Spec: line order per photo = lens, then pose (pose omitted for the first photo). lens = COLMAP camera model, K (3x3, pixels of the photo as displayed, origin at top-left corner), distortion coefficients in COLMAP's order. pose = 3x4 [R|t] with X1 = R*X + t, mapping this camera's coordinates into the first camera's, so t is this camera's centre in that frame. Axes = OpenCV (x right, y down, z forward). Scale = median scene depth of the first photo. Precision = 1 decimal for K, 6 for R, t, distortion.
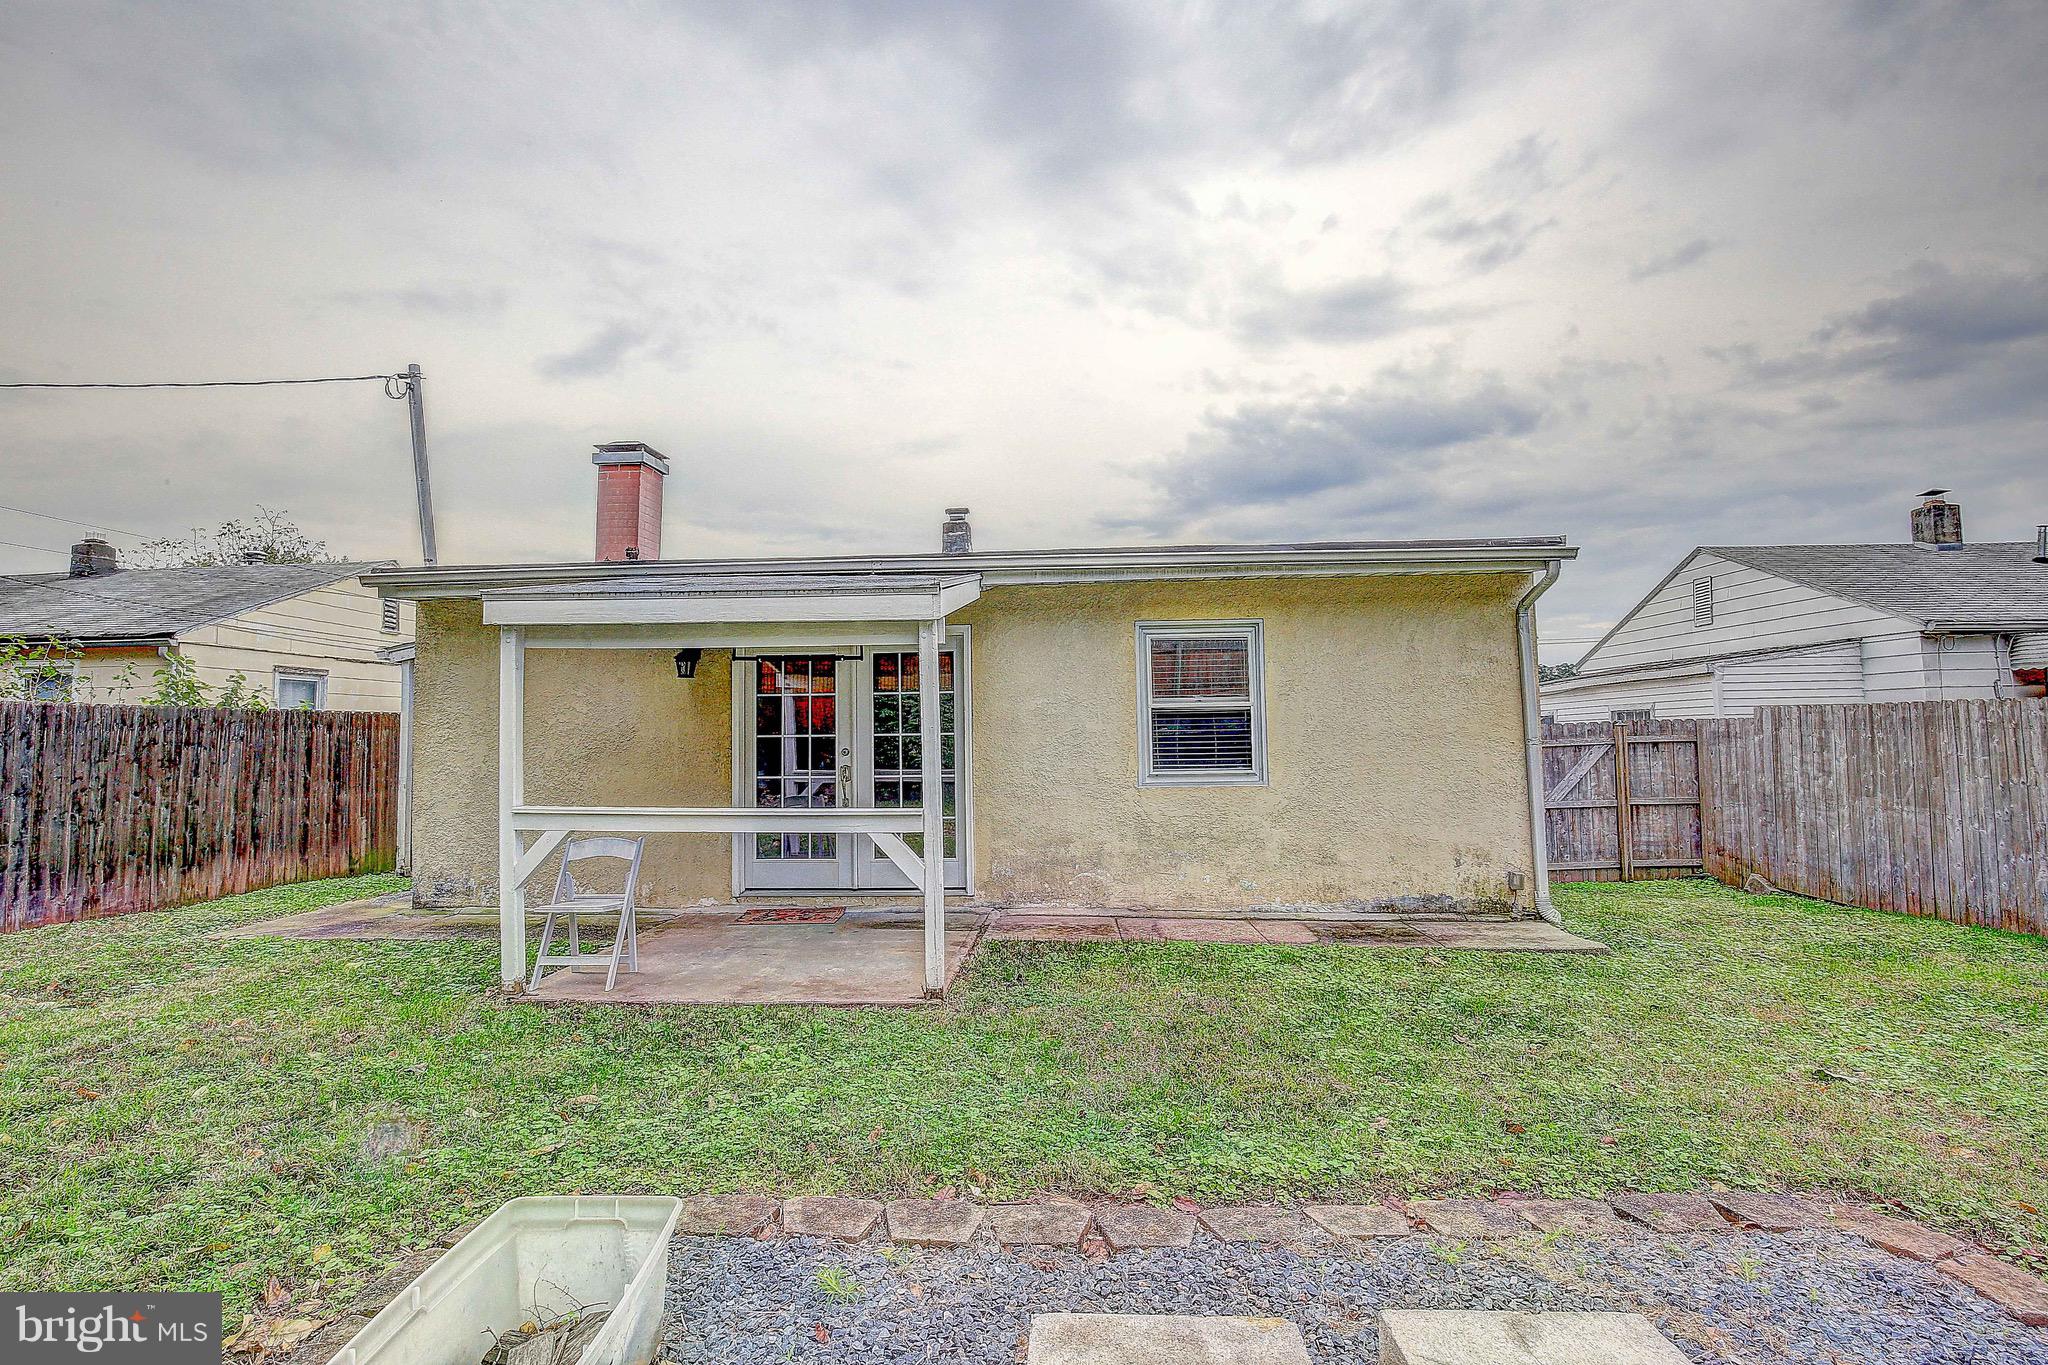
lens RADIAL K [[939.5, 0, 1025.9], [0, 939.5, 677.6], [0, 0, 1]] dist [-0.037316, 0.008032]
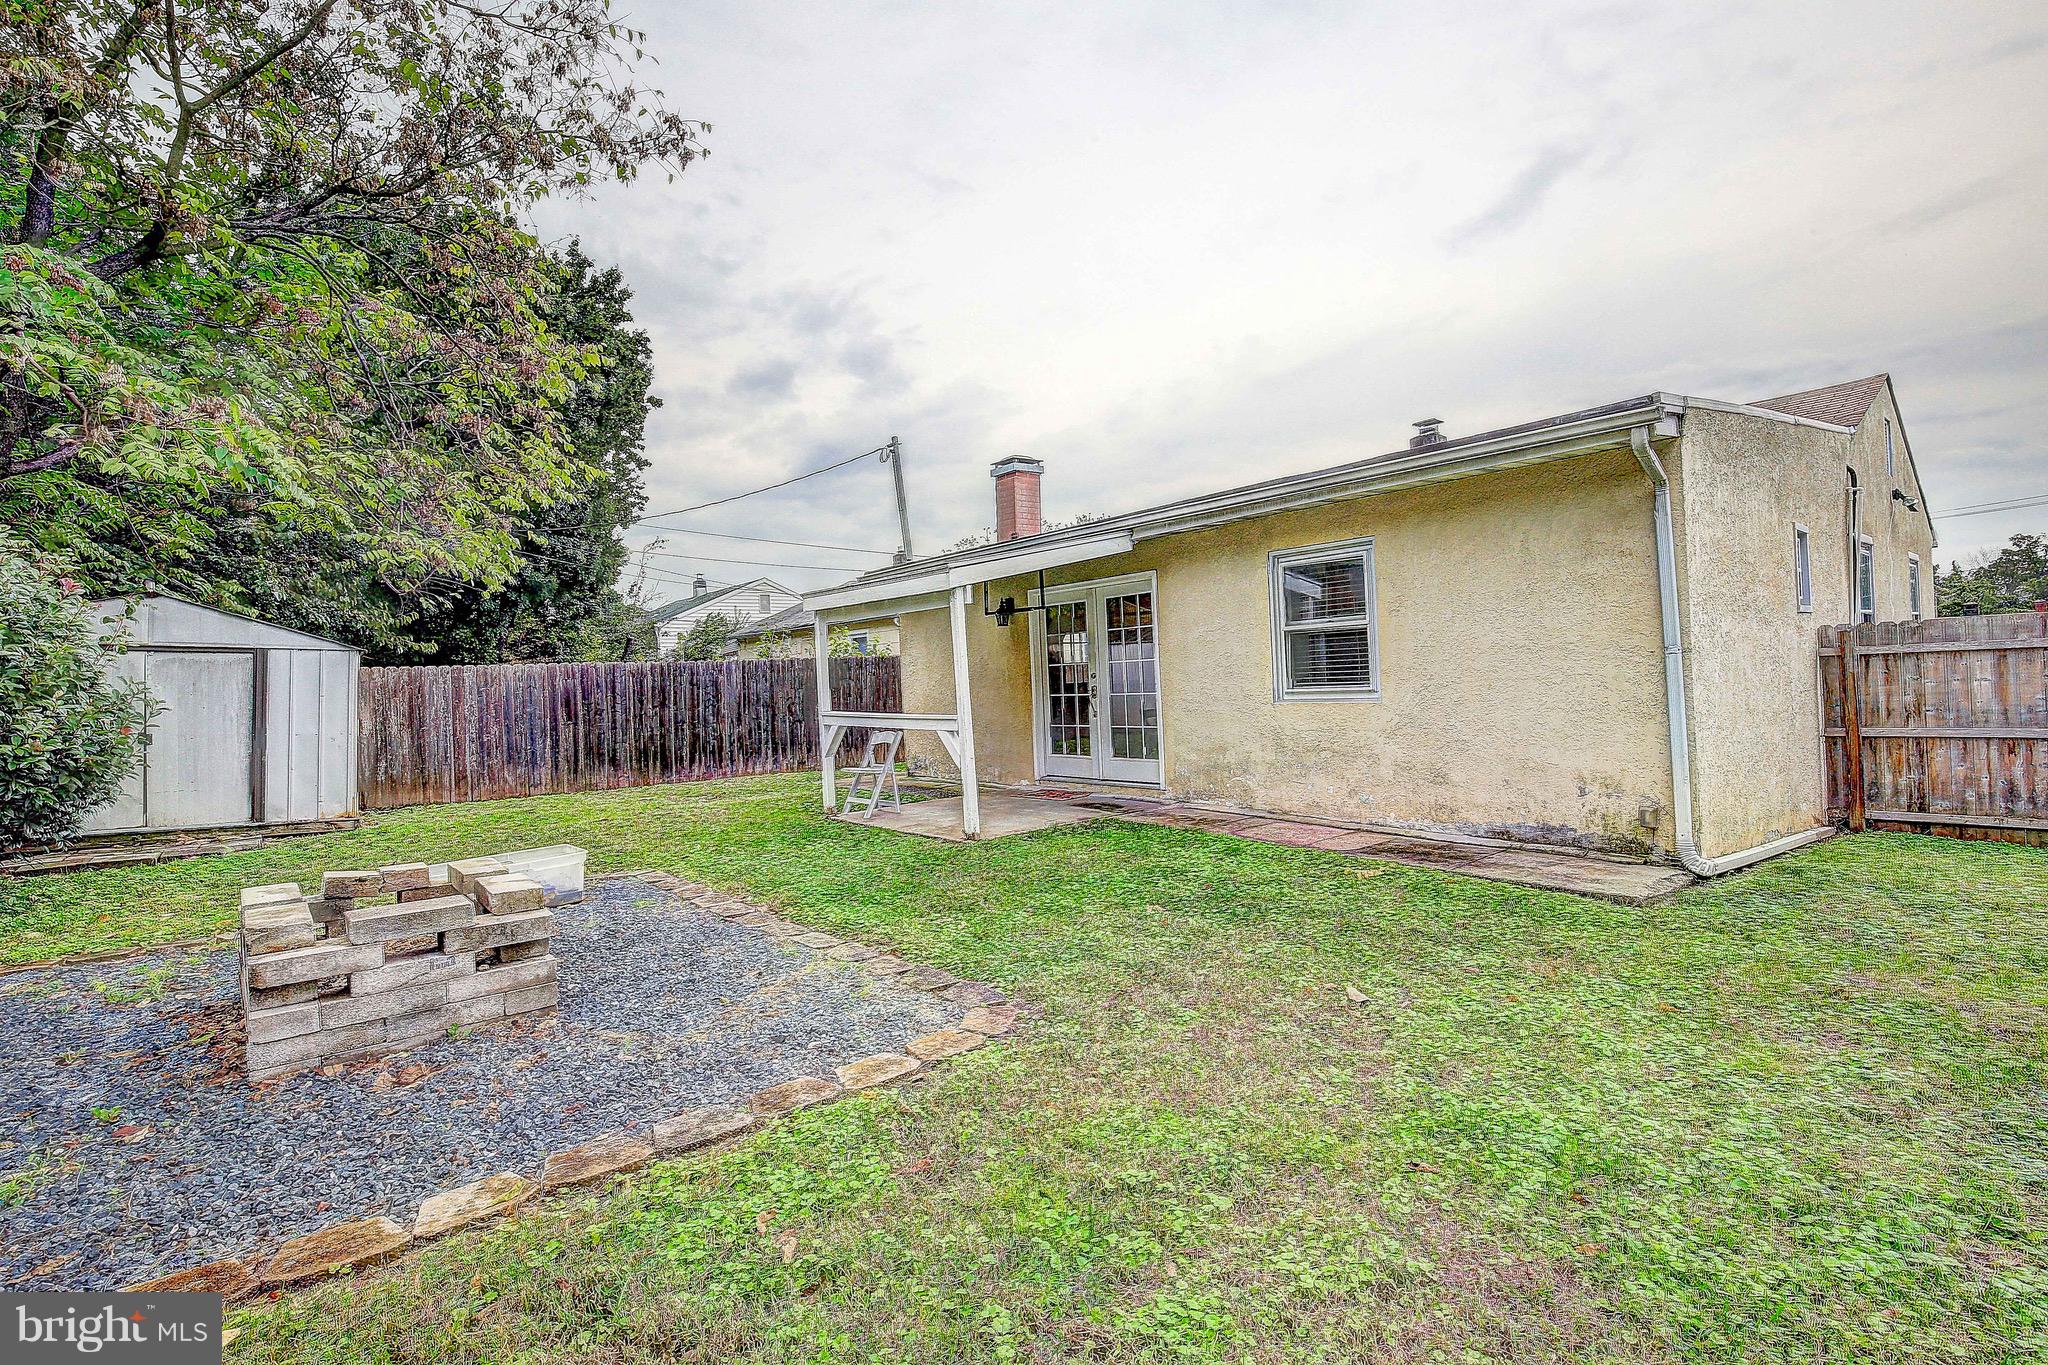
lens RADIAL K [[939.5, 0, 1025.9], [0, 939.5, 677.6], [0, 0, 1]] dist [-0.037316, 0.008032]
pose [[0.680483, -0.015838, -0.732593, 0.734079], [0.078486, 0.995590, 0.051380, 0.007122], [0.728548, -0.092462, 0.678725, 0.041078]]
